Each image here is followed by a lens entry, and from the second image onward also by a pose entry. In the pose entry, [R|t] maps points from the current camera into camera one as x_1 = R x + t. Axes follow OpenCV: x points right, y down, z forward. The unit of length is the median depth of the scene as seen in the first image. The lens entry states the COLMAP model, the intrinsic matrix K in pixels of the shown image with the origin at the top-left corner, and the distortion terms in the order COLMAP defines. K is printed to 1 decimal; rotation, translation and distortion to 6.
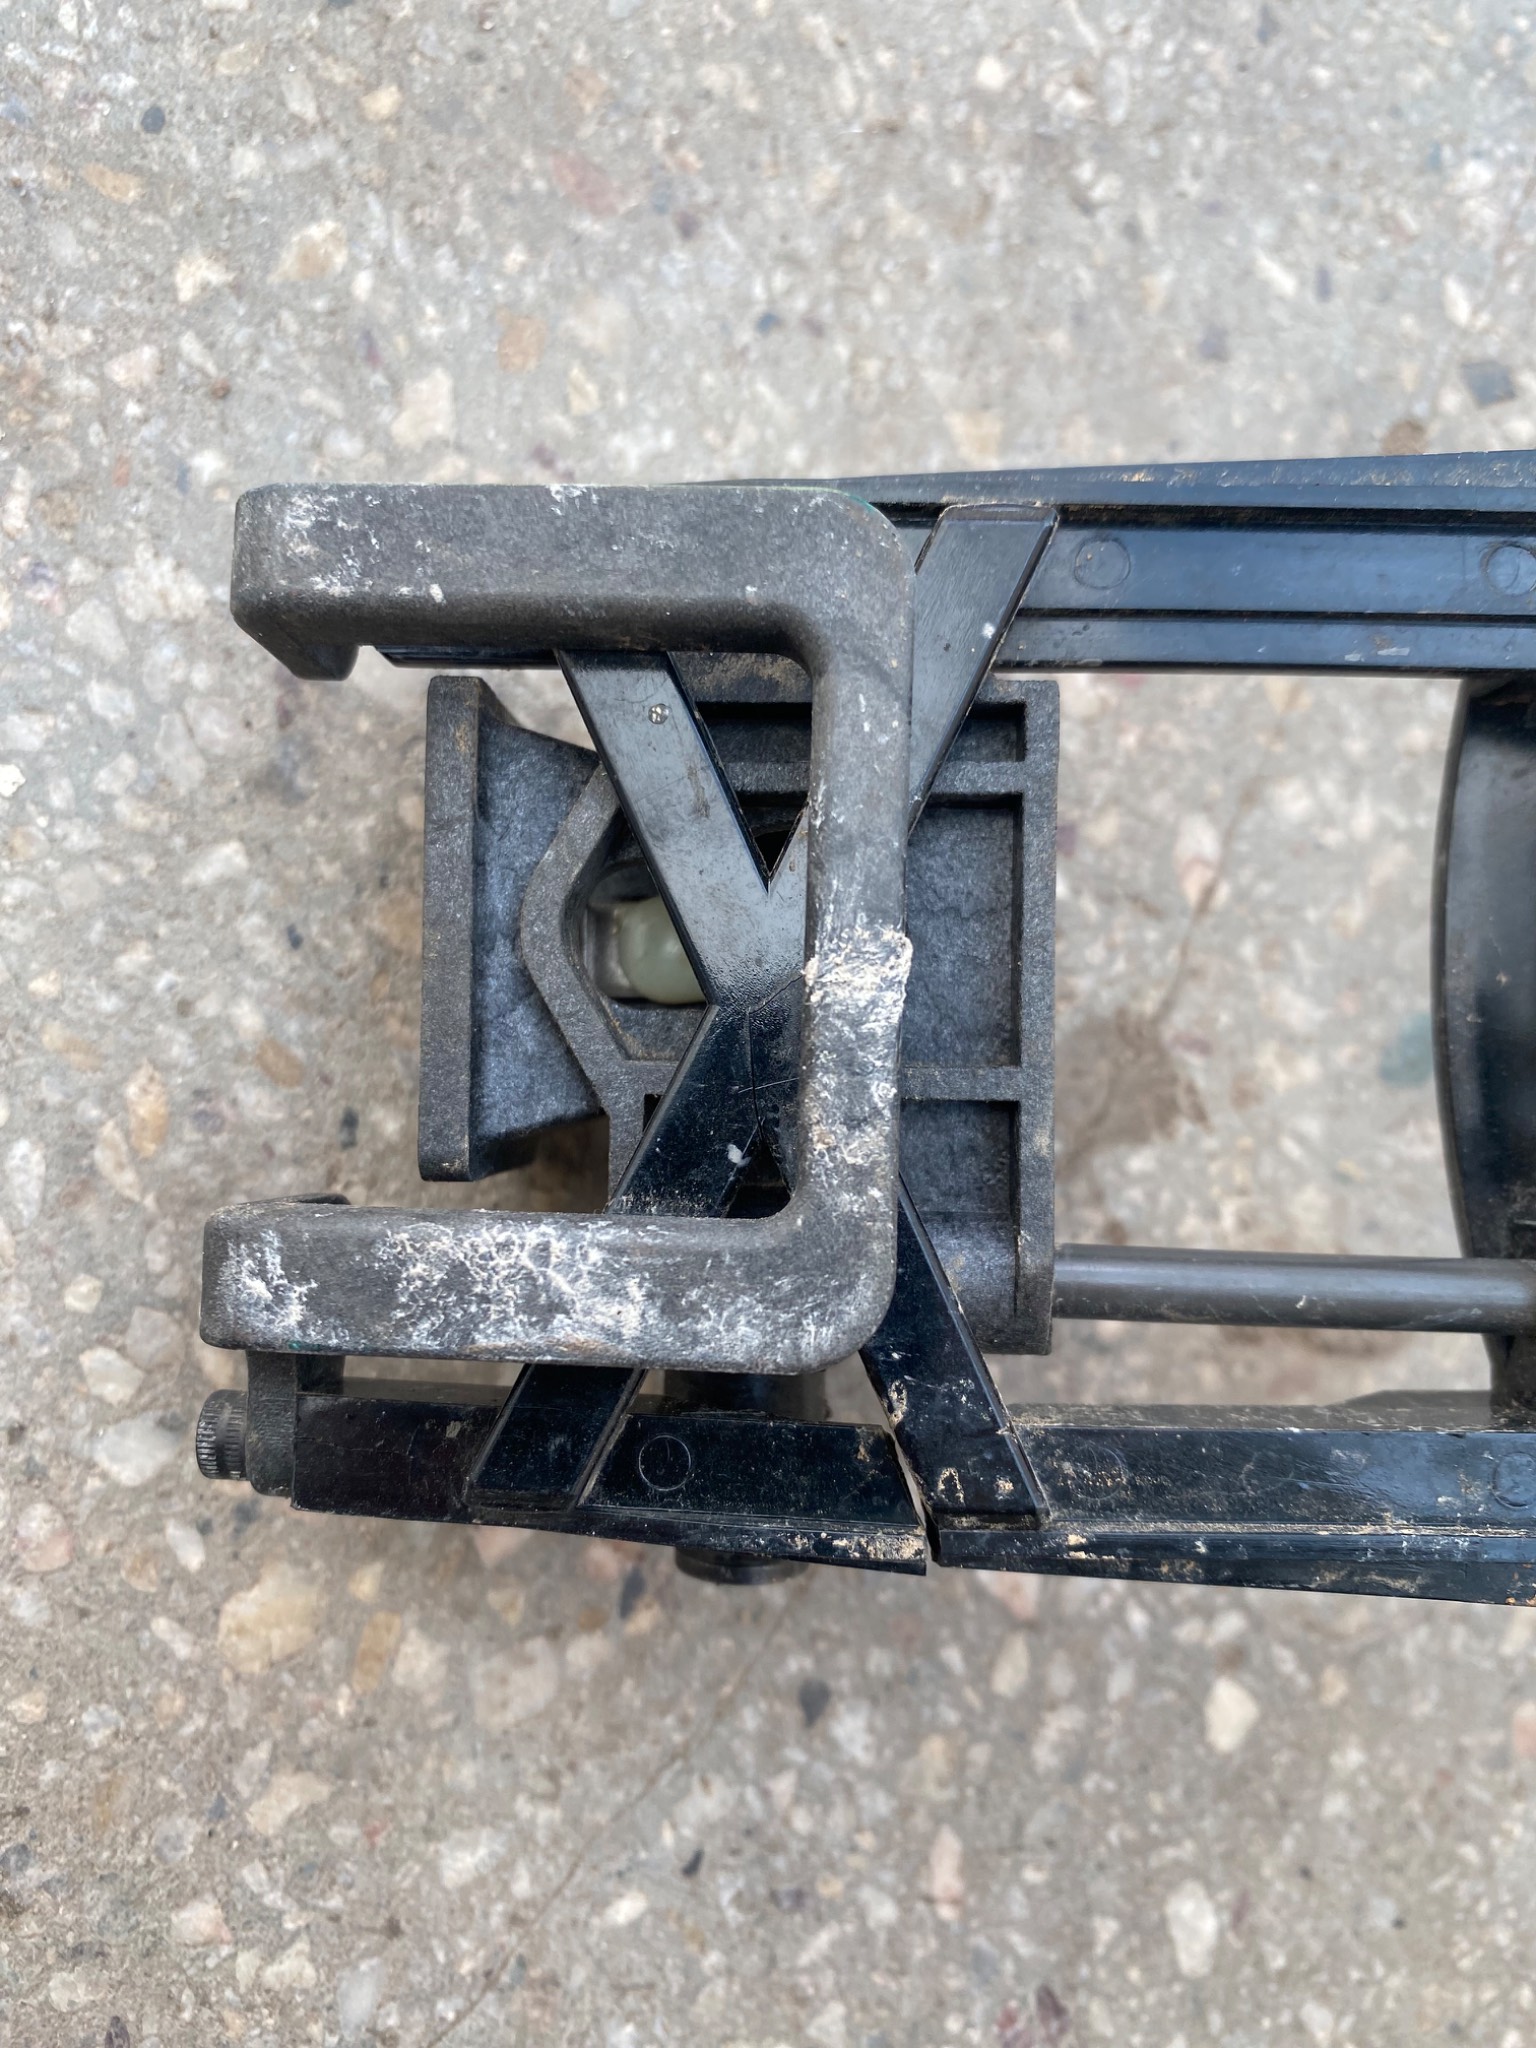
lens RADIAL K [[1484.4, 0, 775.9], [0, 1484.4, 1035.8], [0, 0, 1]] dist [-0.035901, 0.015779]
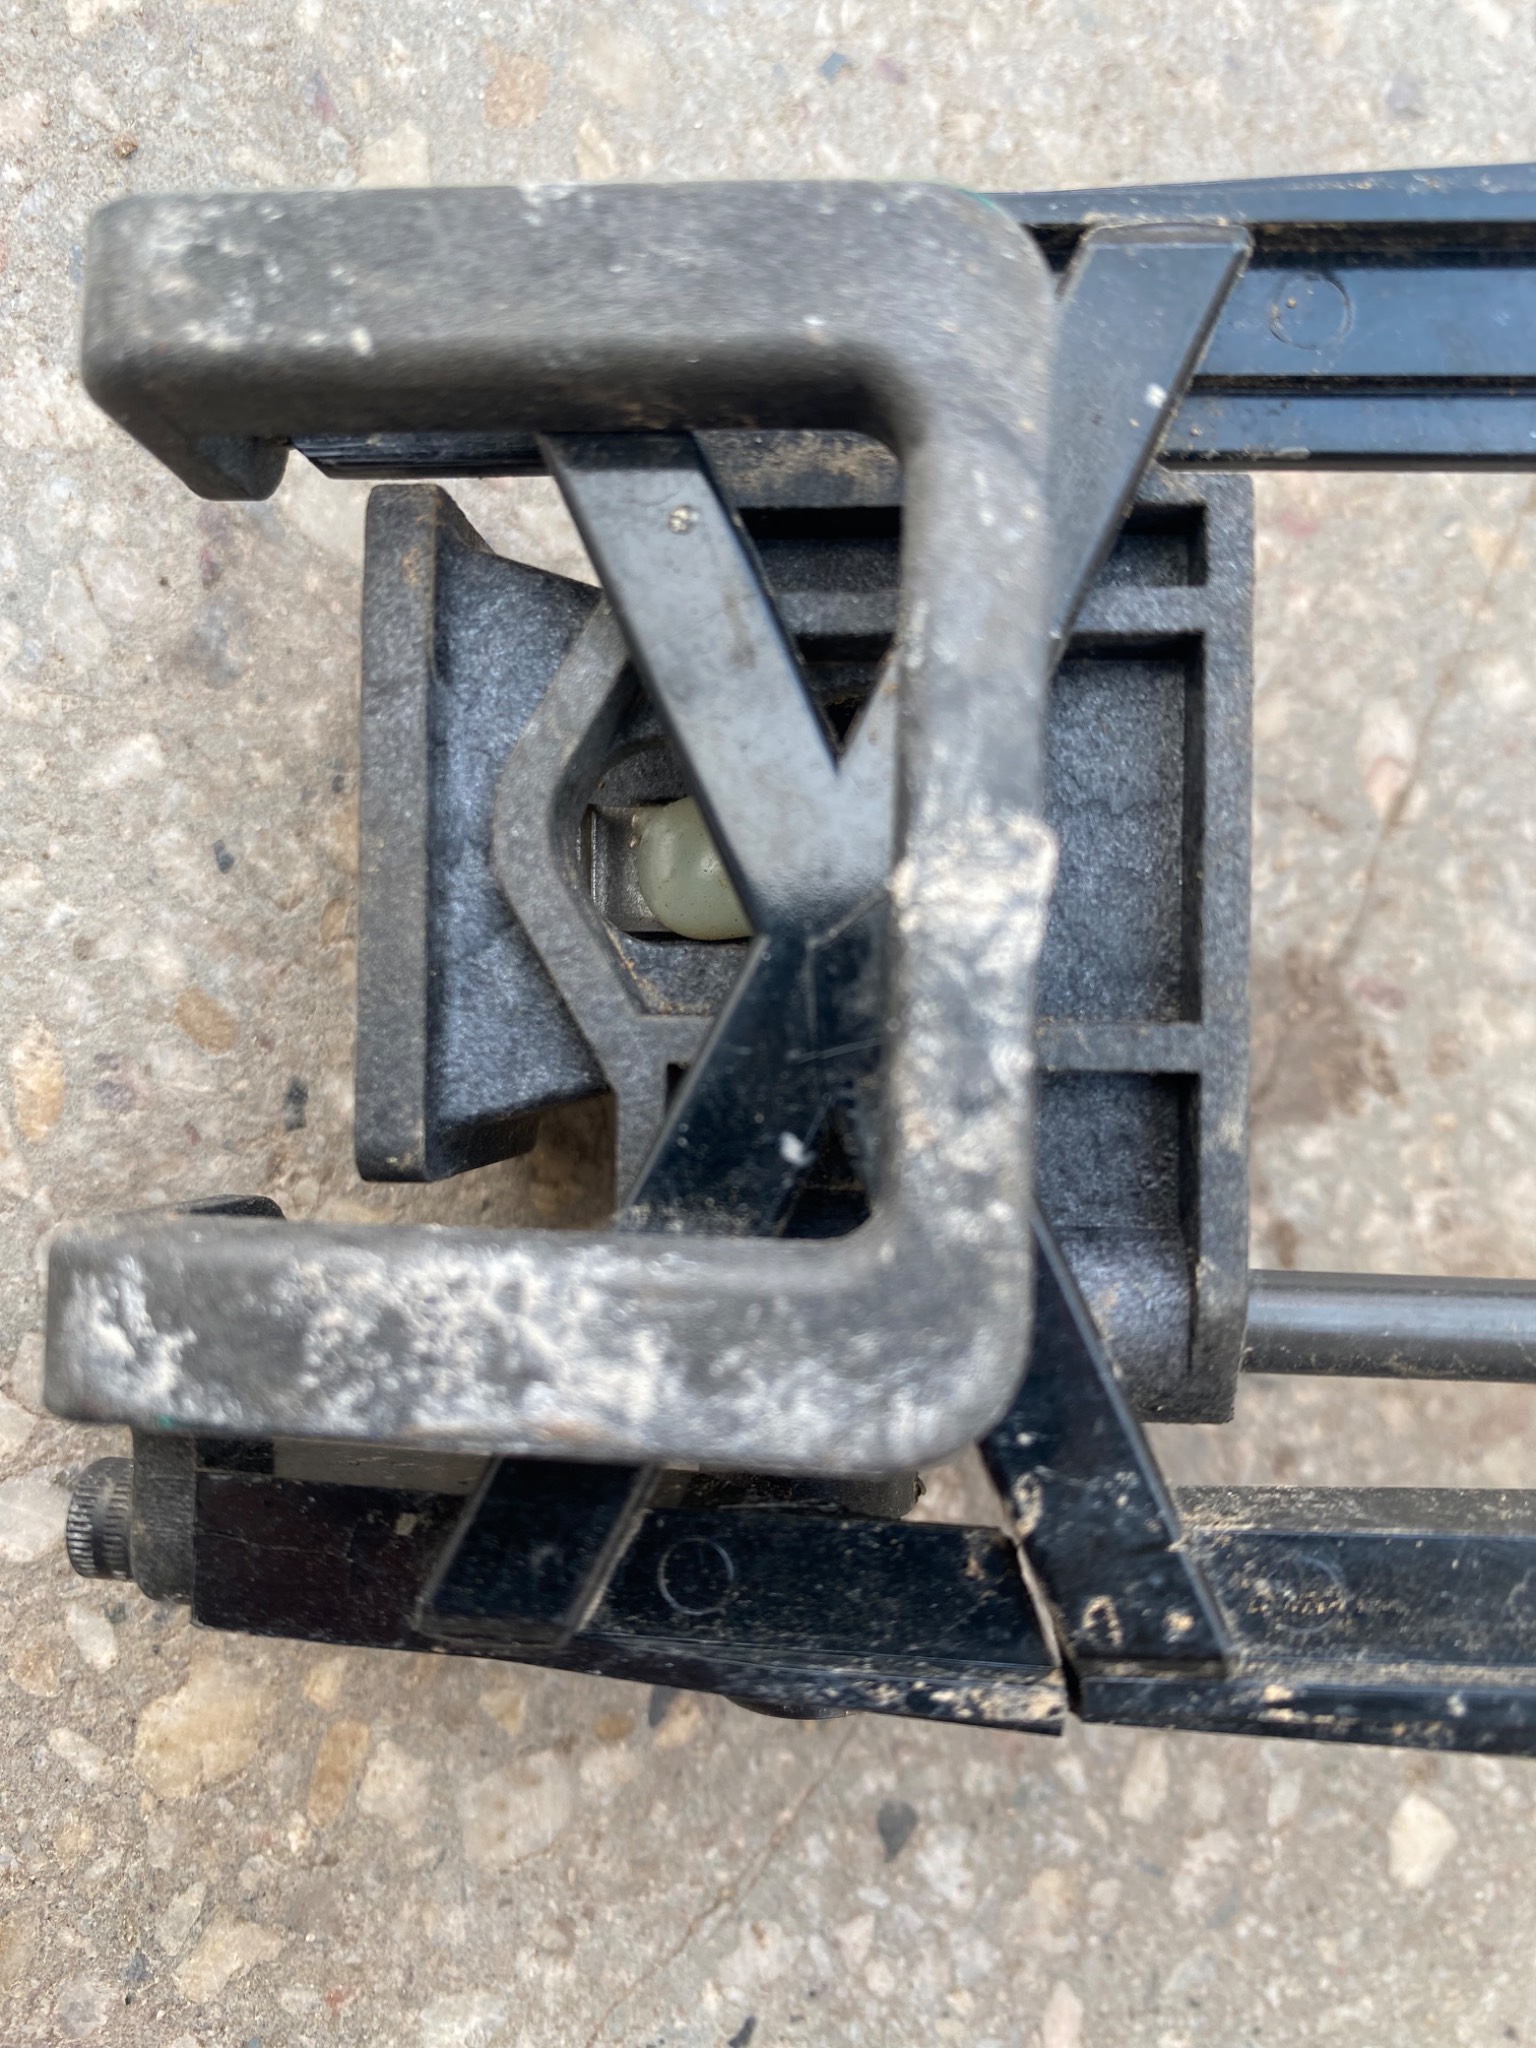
lens RADIAL K [[1484.4, 0, 760.1], [0, 1484.4, 1022.3], [0, 0, 1]] dist [-0.035901, 0.015779]
pose [[0.998540, -0.001401, -0.053999, -0.004859], [0.002466, 0.999804, 0.019662, 0.005982], [0.053961, -0.019767, 0.998347, 0.278361]]
